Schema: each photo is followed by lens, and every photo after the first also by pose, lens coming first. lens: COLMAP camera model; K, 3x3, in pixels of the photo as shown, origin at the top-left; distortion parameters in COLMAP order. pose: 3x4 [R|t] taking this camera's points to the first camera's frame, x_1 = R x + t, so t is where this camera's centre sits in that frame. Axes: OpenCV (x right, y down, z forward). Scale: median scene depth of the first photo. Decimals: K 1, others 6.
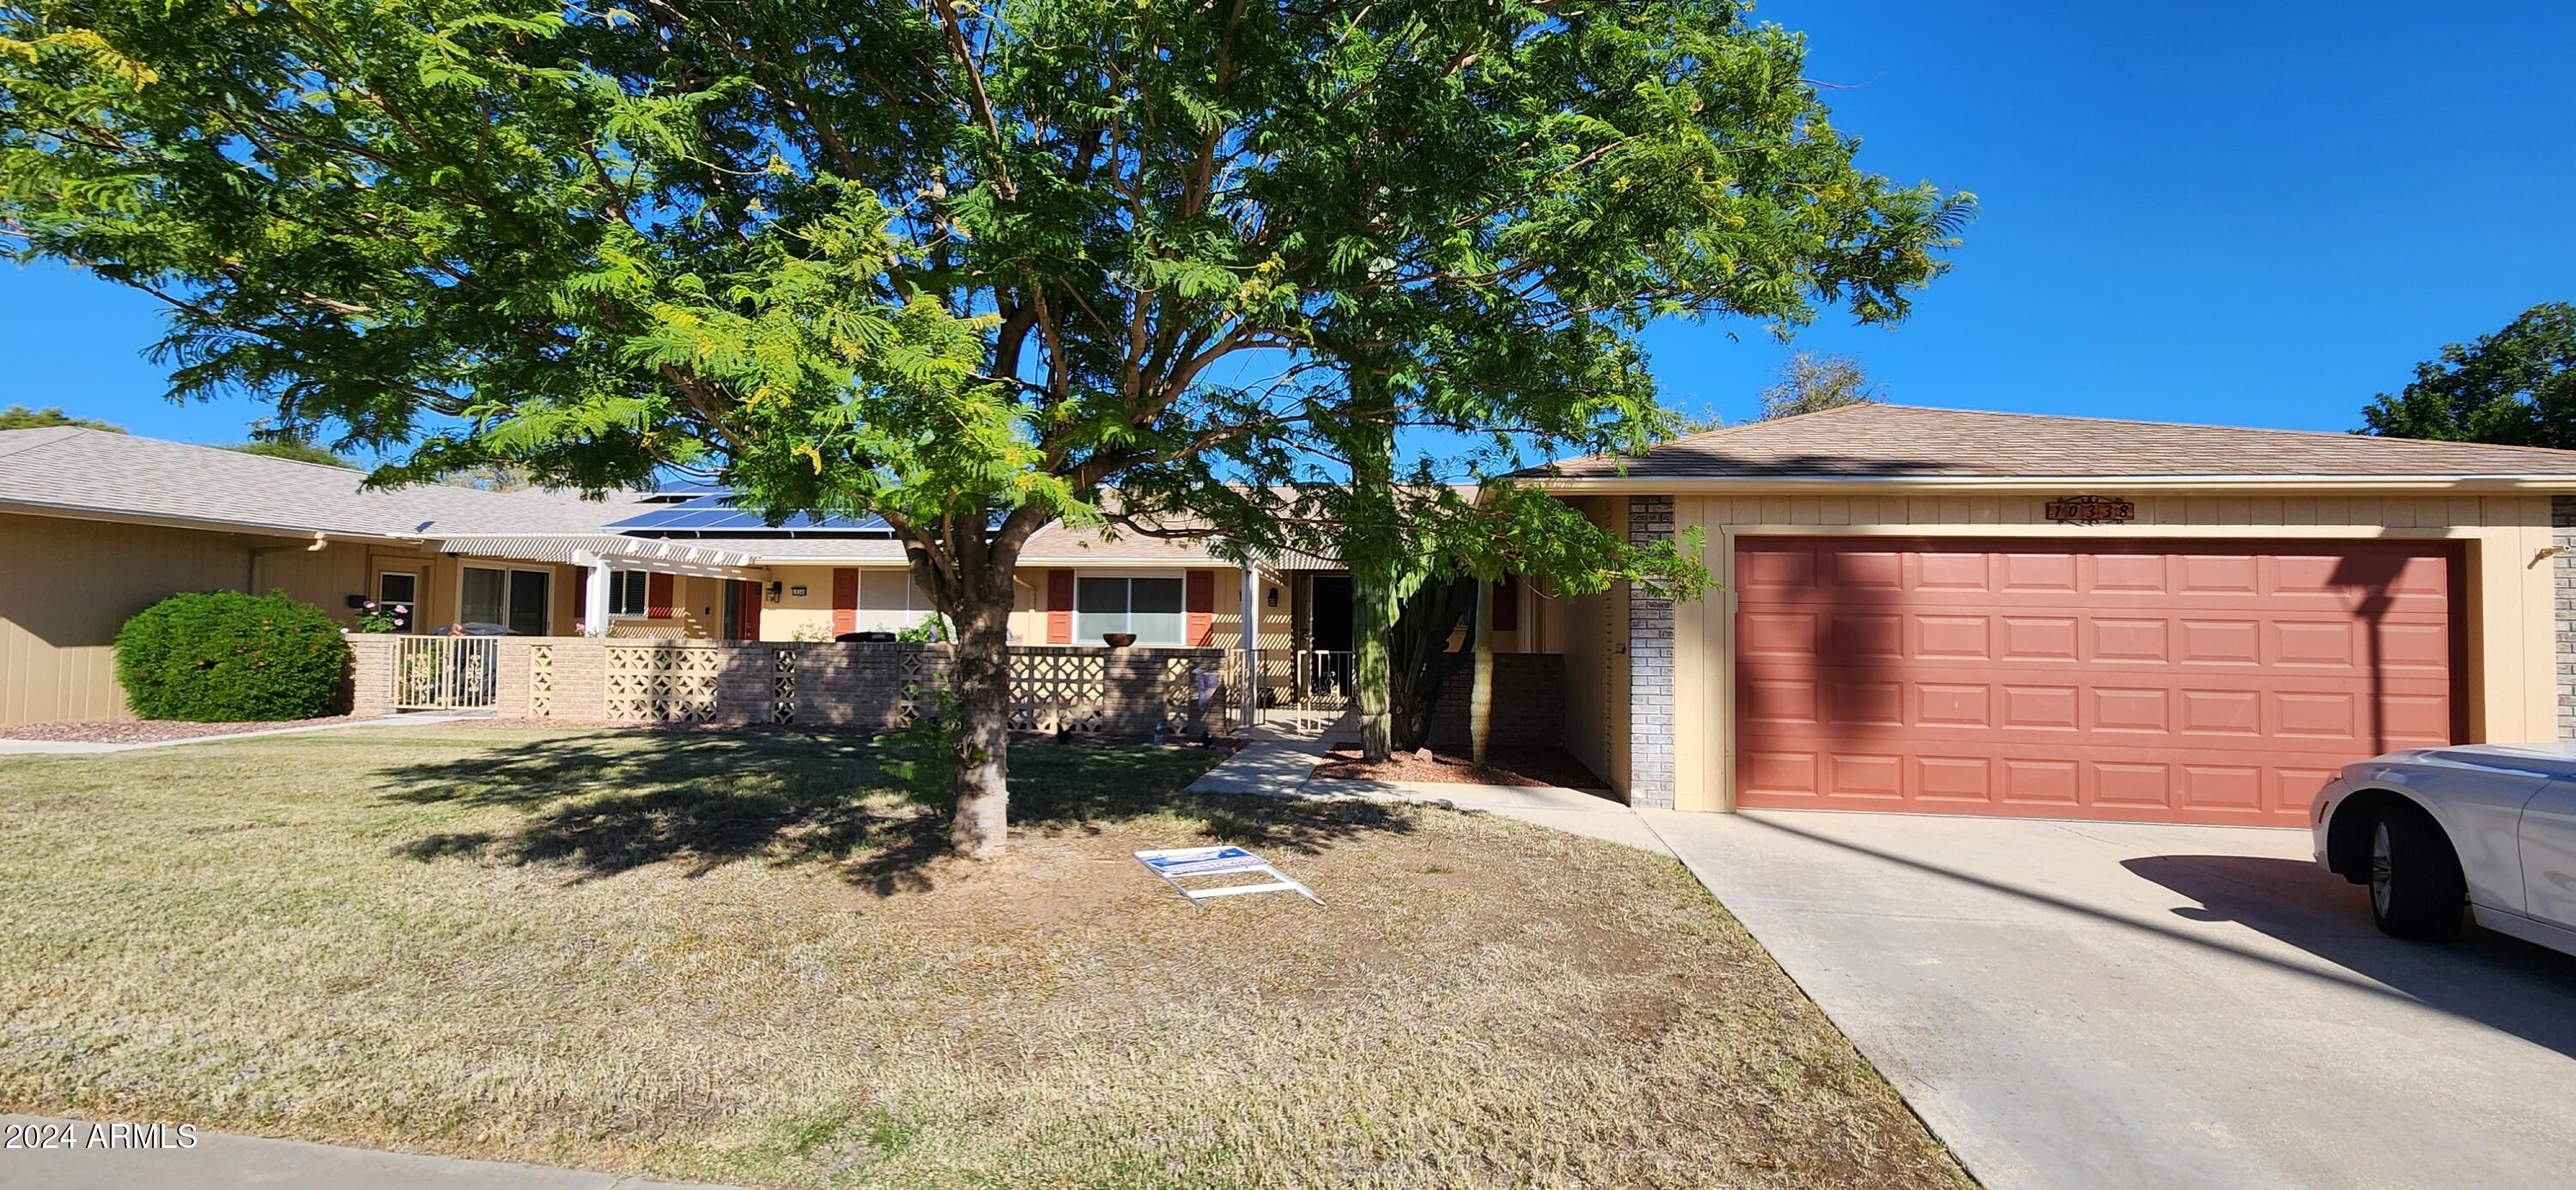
lens RADIAL K [[1045.4, 0, 1285.6], [0, 1045.4, 602.5], [0, 0, 1]] dist [0.009331, -0.006636]
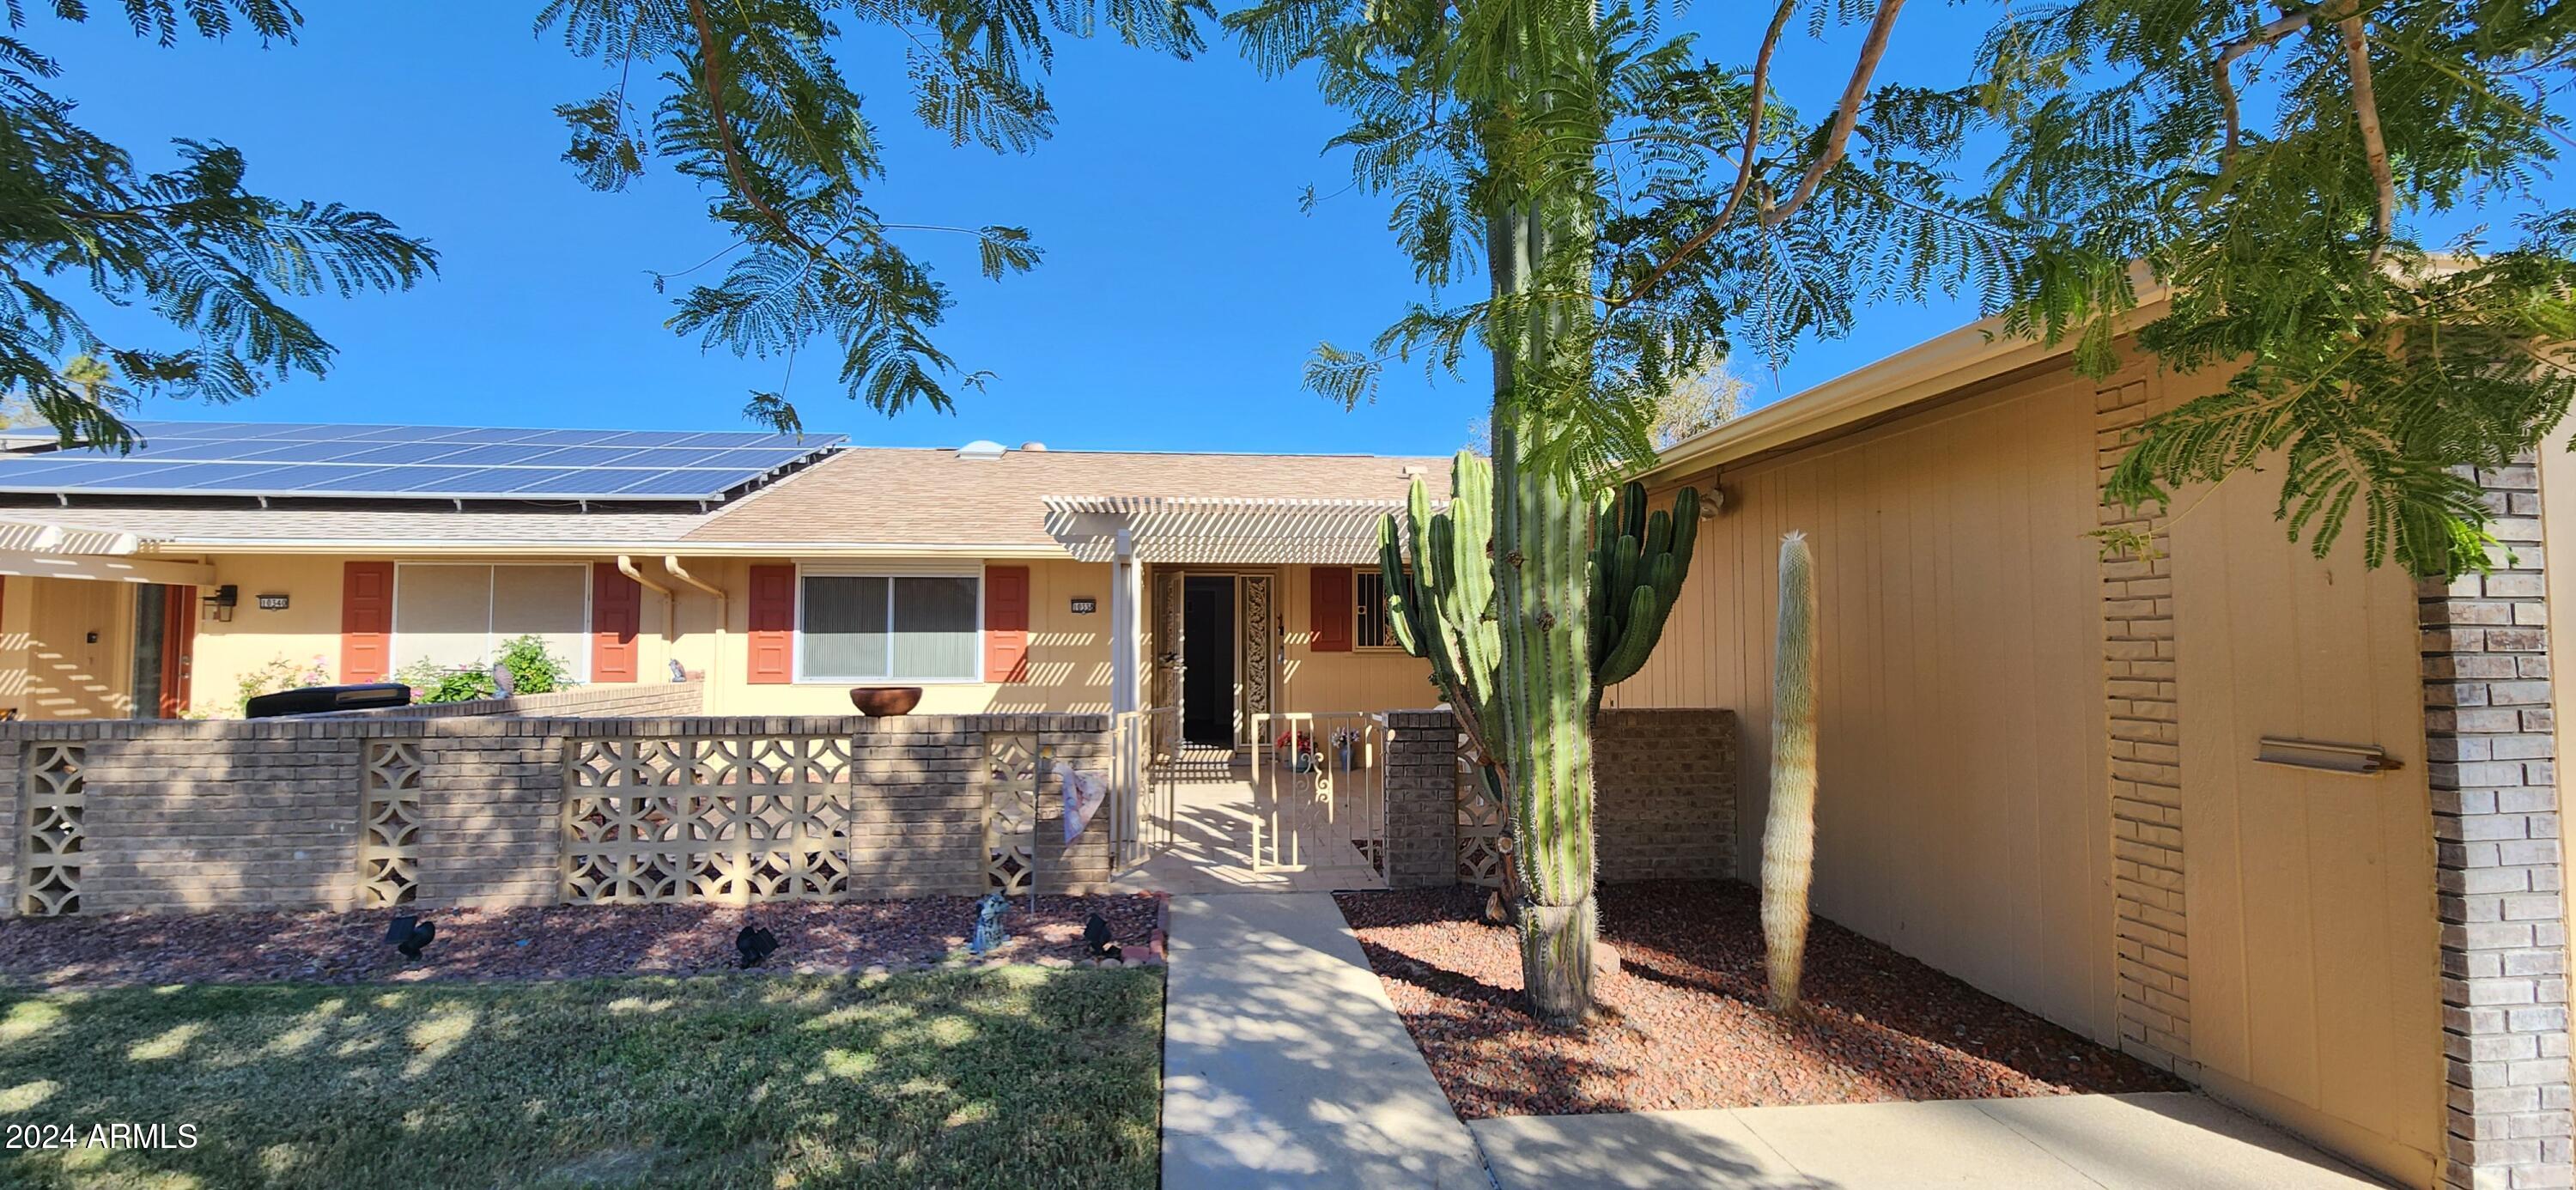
lens RADIAL K [[1045.4, 0, 1285.6], [0, 1045.4, 602.5], [0, 0, 1]] dist [0.009331, -0.006636]
pose [[0.974112, -0.006435, 0.225976, -0.086717], [0.006940, 0.999975, -0.001439, -0.008128], [-0.225961, 0.002970, 0.974132, 0.477764]]
